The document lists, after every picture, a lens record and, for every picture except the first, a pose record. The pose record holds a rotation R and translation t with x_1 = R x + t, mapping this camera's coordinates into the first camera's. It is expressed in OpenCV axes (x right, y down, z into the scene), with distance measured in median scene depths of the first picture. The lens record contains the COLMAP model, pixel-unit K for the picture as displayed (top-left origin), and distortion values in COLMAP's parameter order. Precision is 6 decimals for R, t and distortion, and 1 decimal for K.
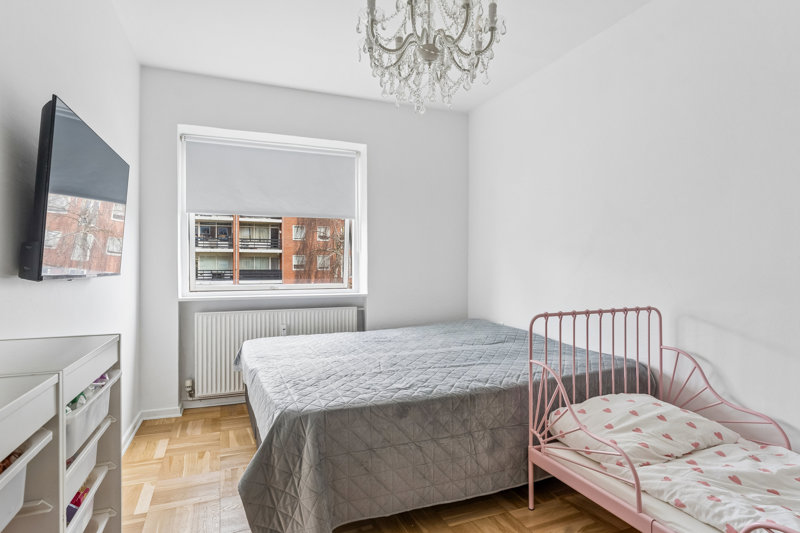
lens RADIAL K [[437.9, 0, 400.9], [0, 437.9, 264.9], [0, 0, 1]] dist [0.007277, -0.003368]
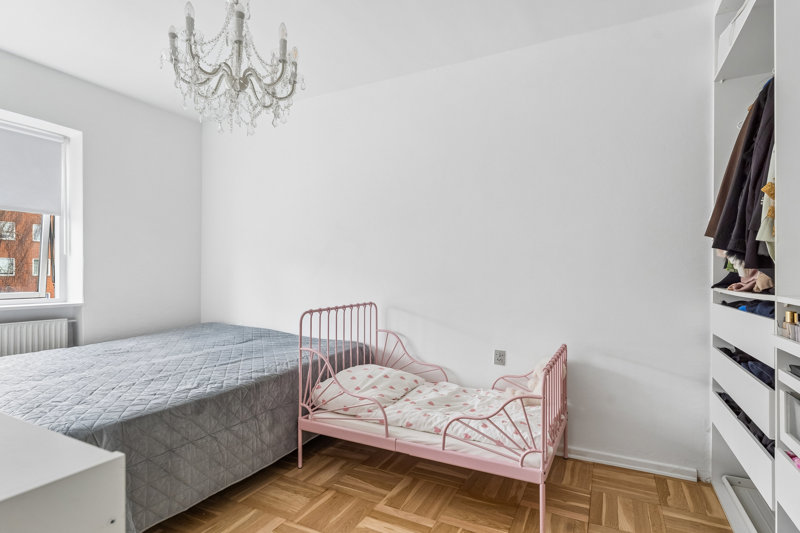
lens RADIAL K [[408.2, 0, 400.7], [0, 408.2, 272.2], [0, 0, 1]] dist [0.005072, 0.001203]
pose [[0.759095, 0.008733, 0.650921, -0.251297], [-0.008851, 0.999956, -0.003095, 0.002694], [-0.650919, -0.003412, 0.759139, -0.065131]]
